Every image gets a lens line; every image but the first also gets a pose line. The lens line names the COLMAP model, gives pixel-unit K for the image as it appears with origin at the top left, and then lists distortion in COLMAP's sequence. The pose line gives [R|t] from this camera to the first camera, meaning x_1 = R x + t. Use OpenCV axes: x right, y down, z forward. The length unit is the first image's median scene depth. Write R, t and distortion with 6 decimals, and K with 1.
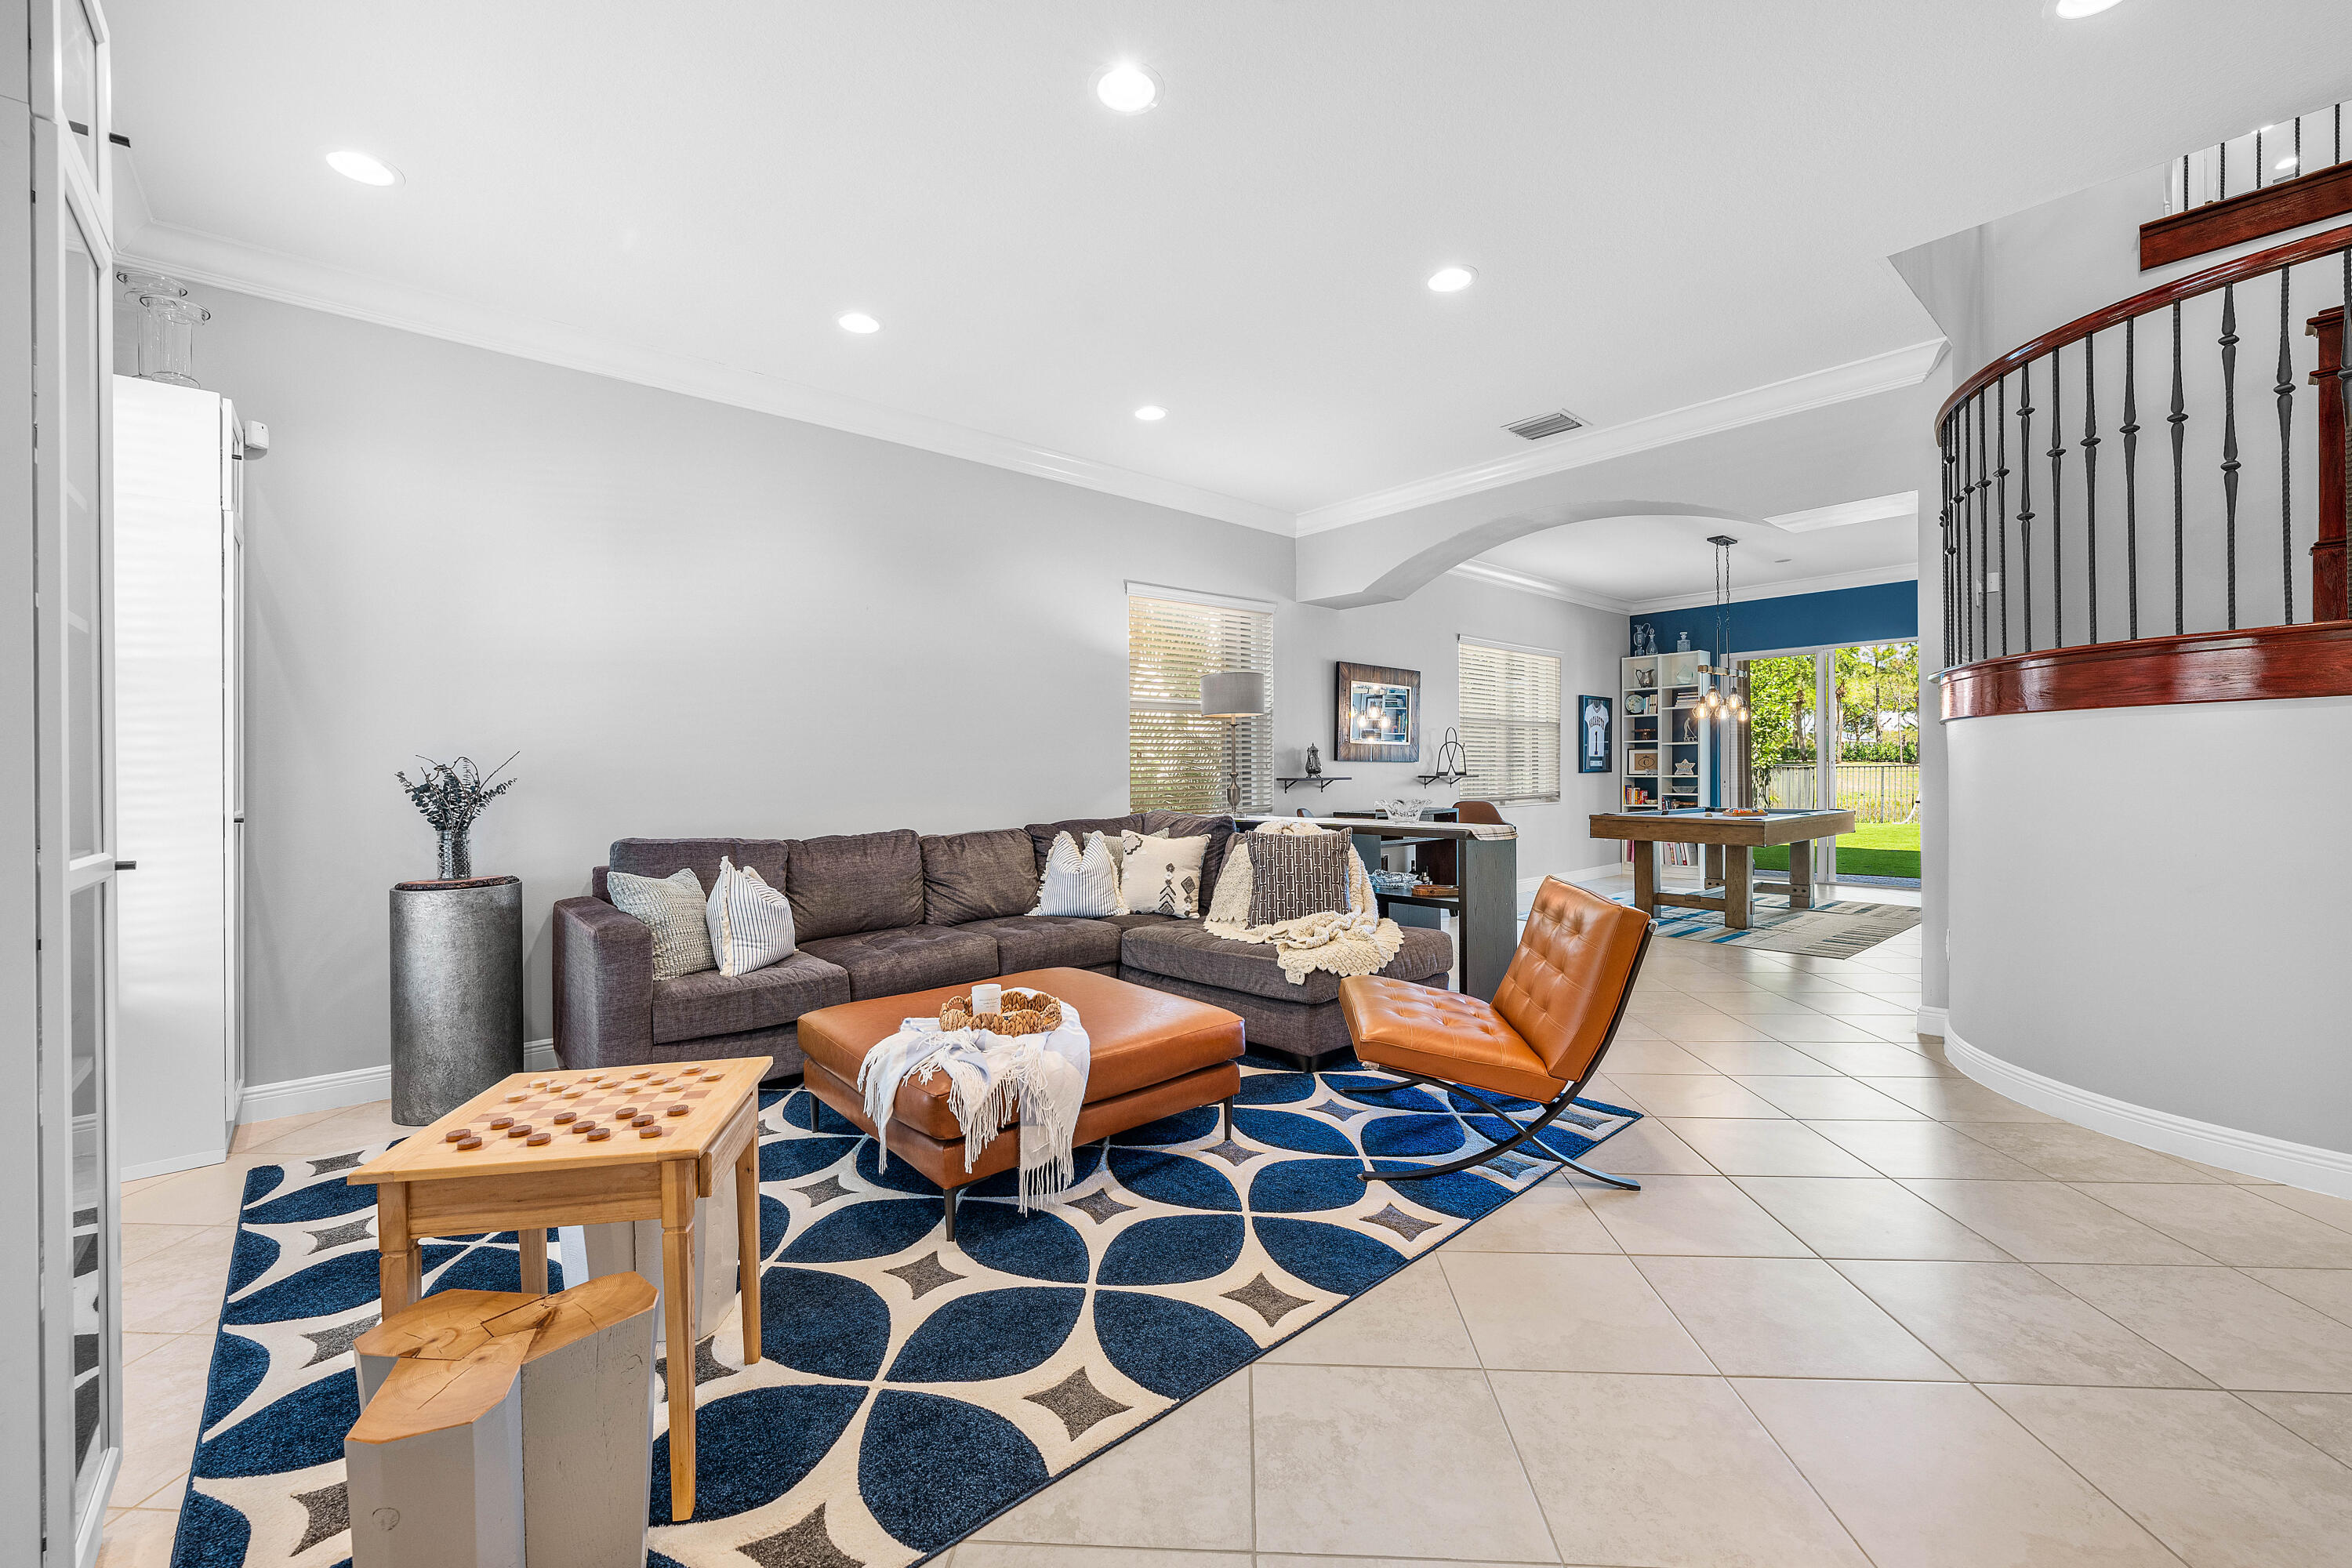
lens RADIAL K [[934.1, 0, 1171.6], [0, 934.1, 772.6], [0, 0, 1]] dist [0.011425, 0.000029]
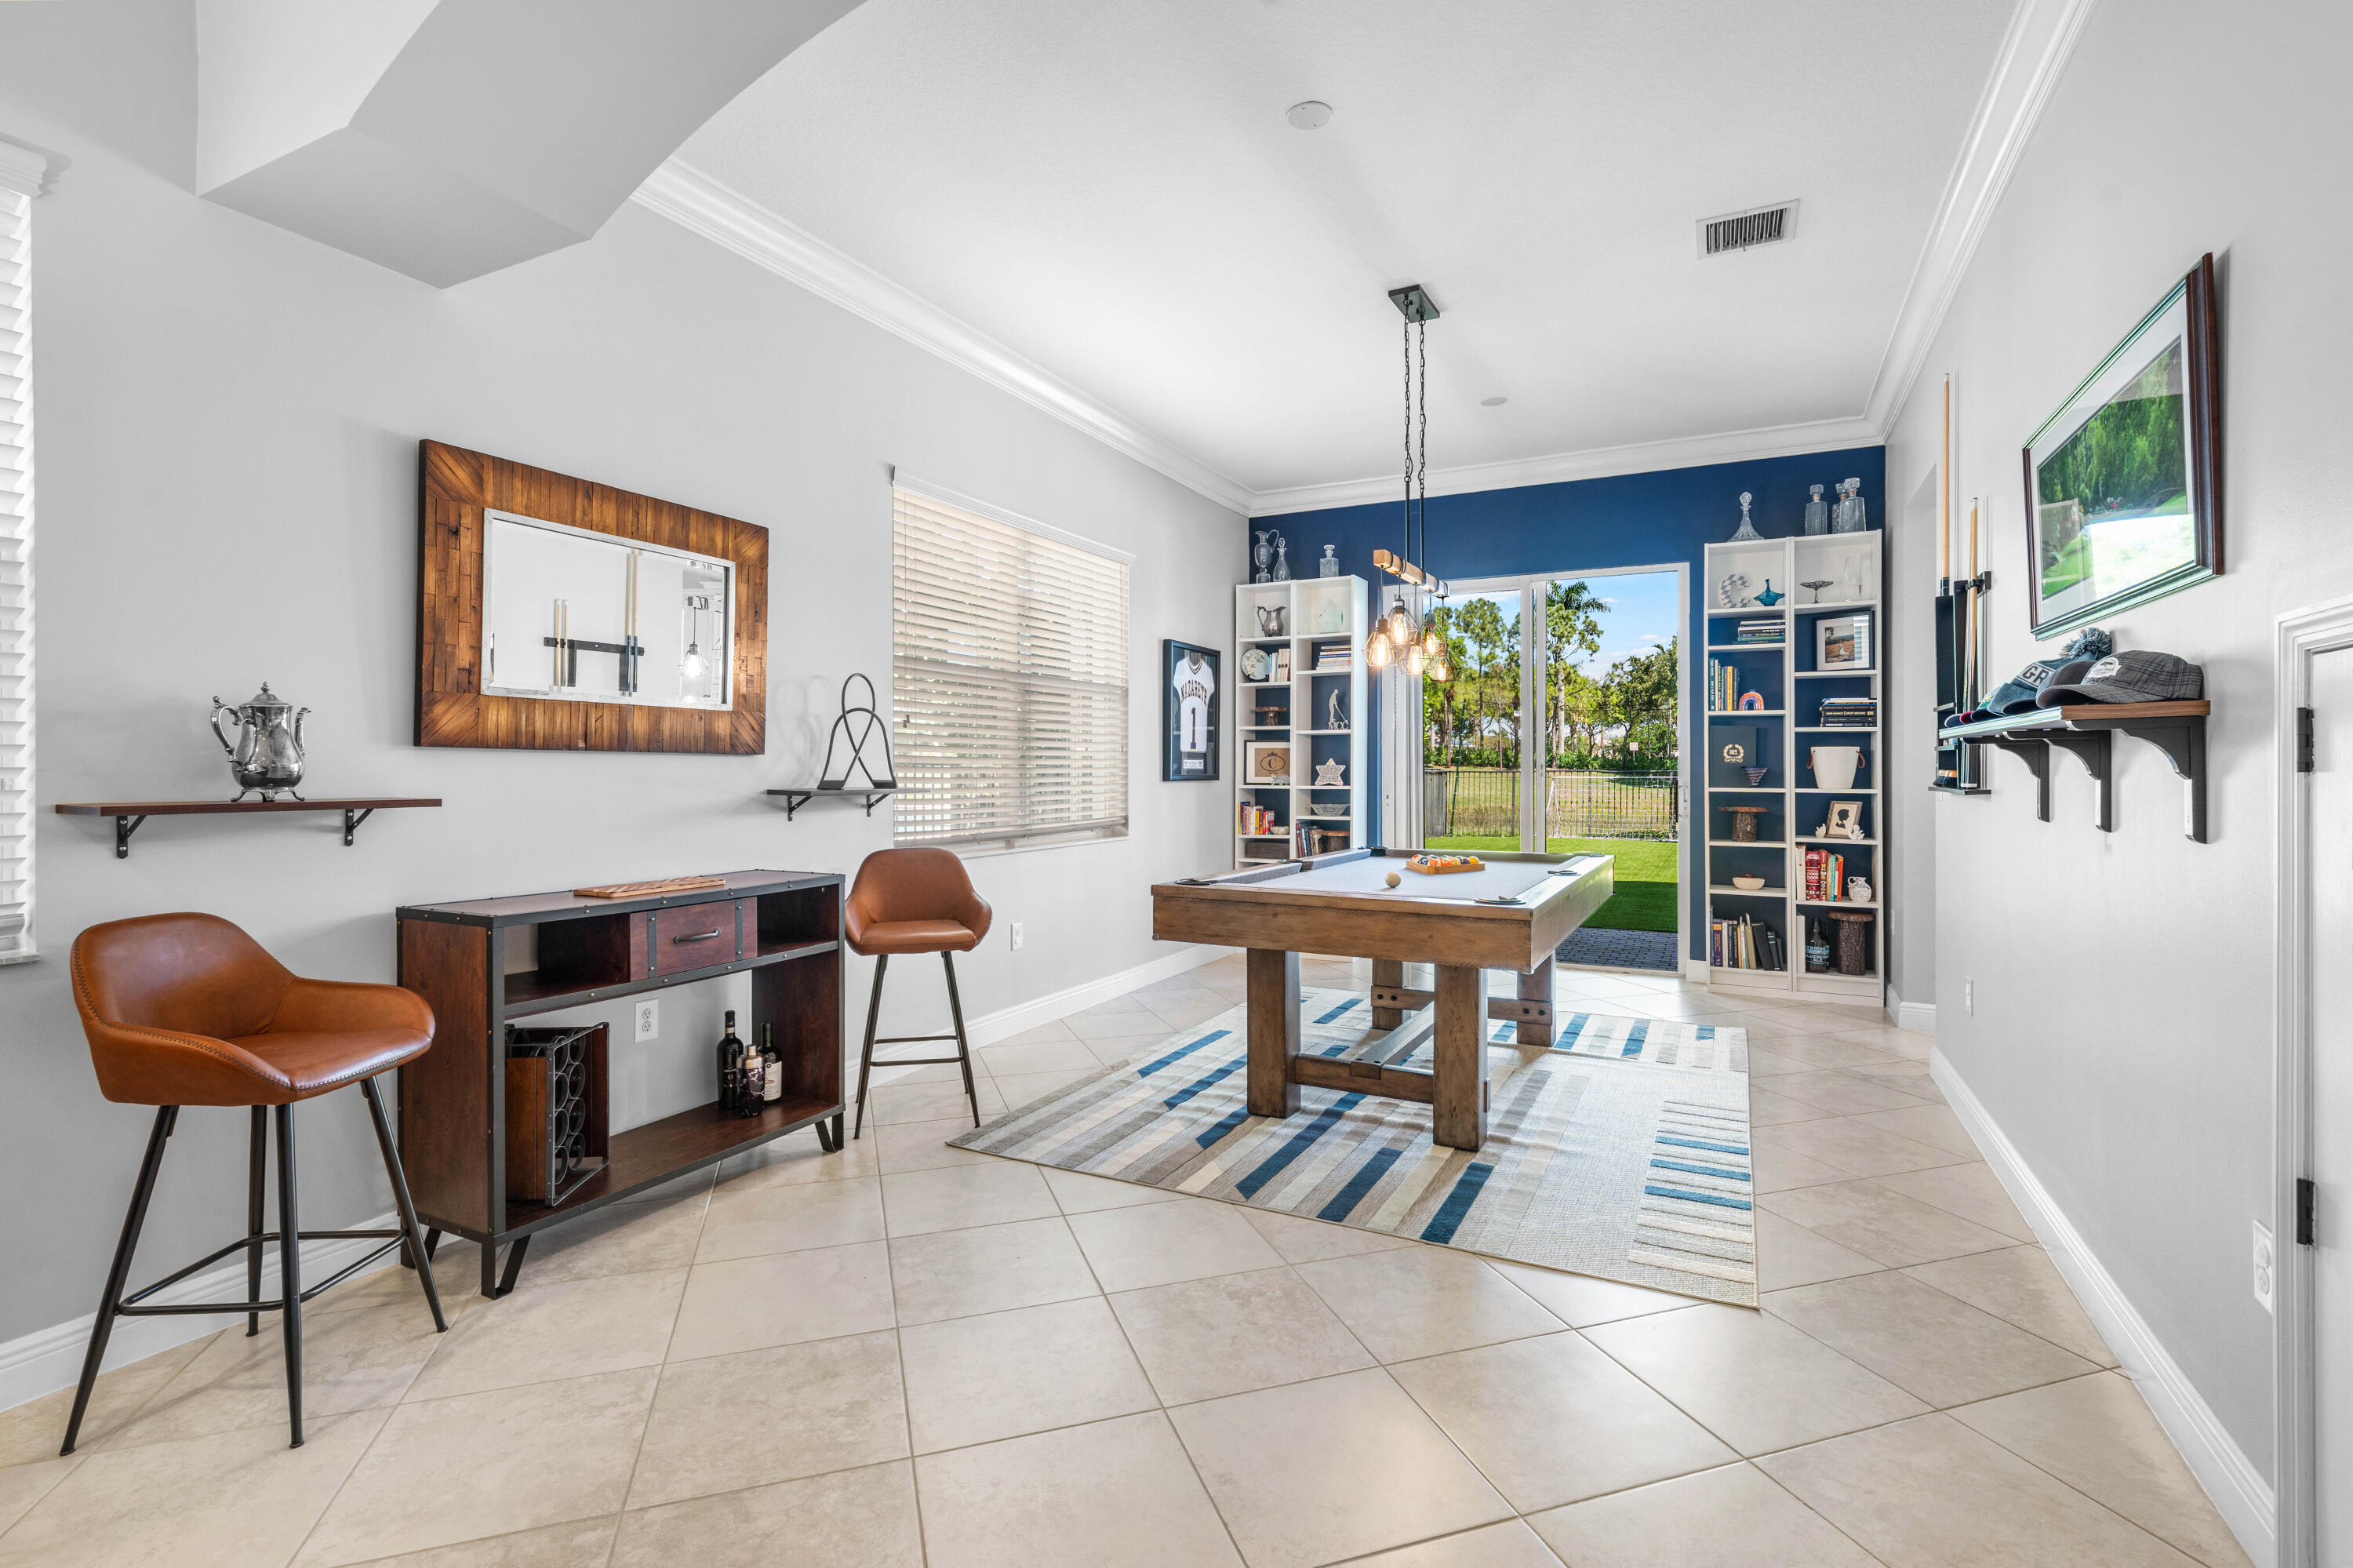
lens RADIAL K [[1079.2, 0, 1178.7], [0, 1079.2, 769.1], [0, 0, 1]] dist [0.001311, 0.000179]
pose [[0.927560, 0.006762, 0.373612, 0.210501], [-0.004789, 0.999969, -0.006211, -0.003008], [-0.373643, 0.003972, 0.927564, 0.416625]]
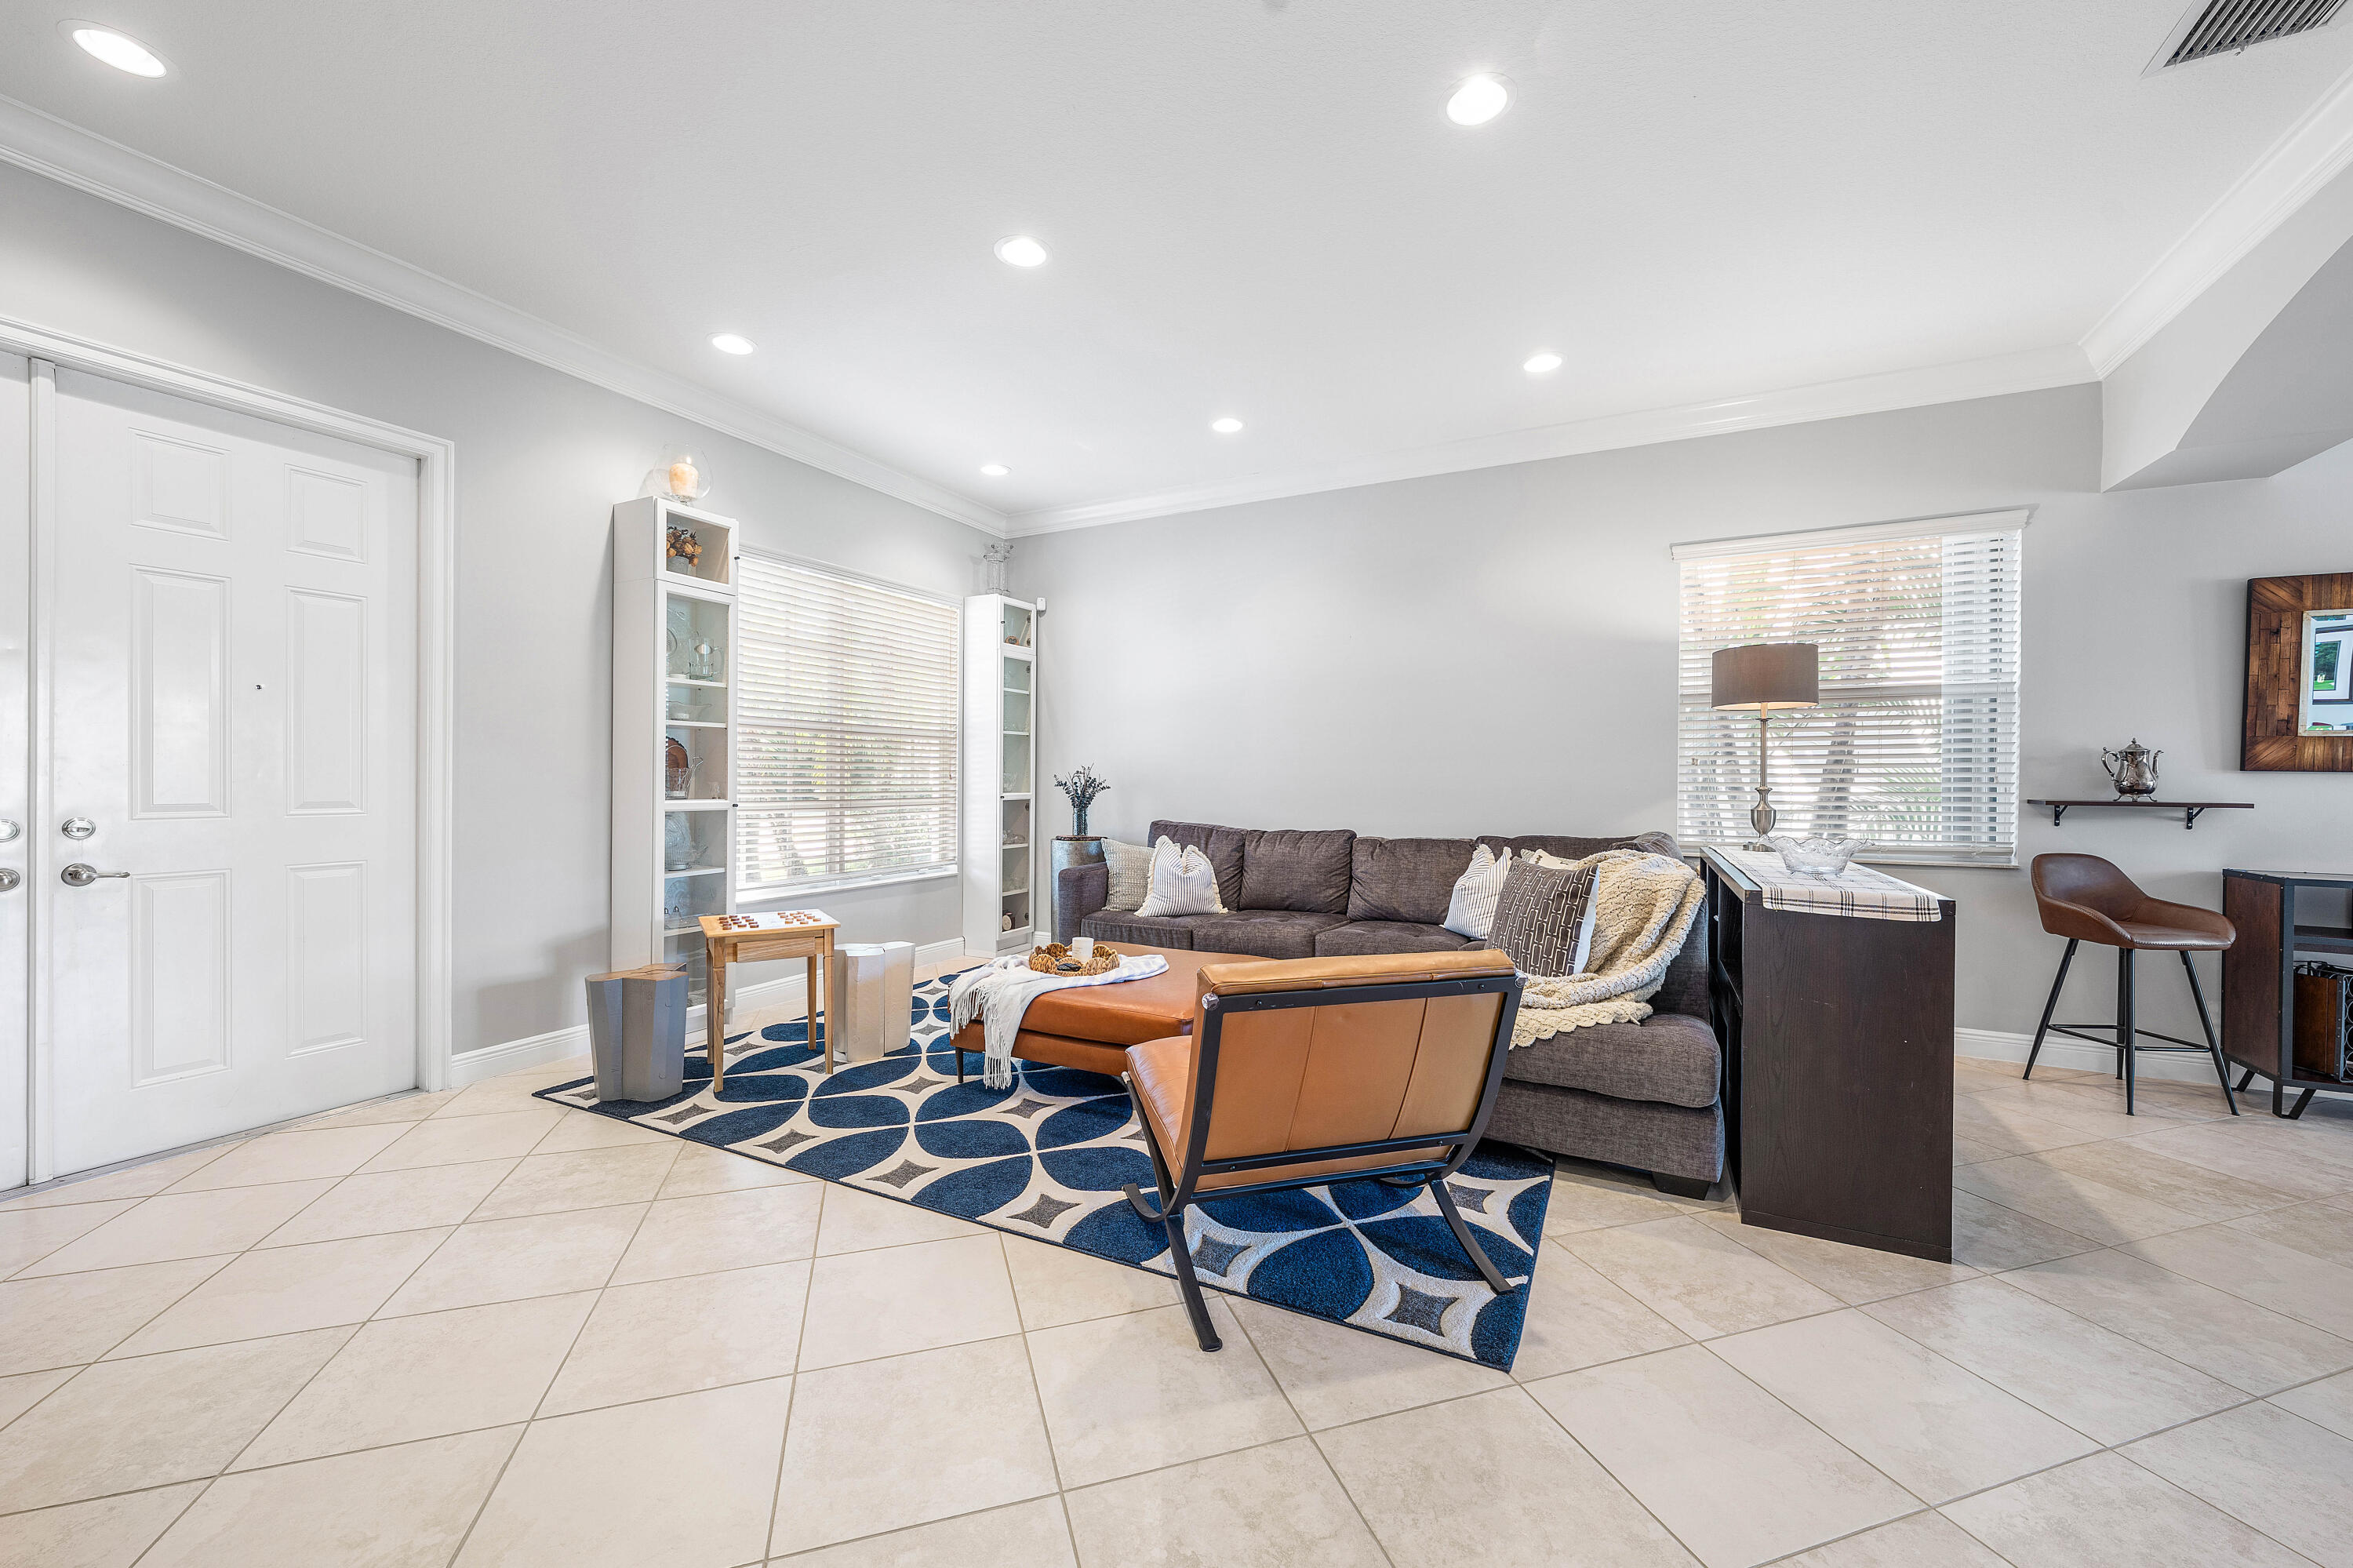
lens RADIAL K [[901.8, 0, 1171.0], [0, 901.8, 786.2], [0, 0, 1]] dist [-0.001658, -0.000539]
pose [[0.366500, 0.021569, -0.930168, 0.317180], [-0.013124, 0.999752, 0.018011, -0.004243], [0.930325, 0.005606, 0.366692, 0.196702]]
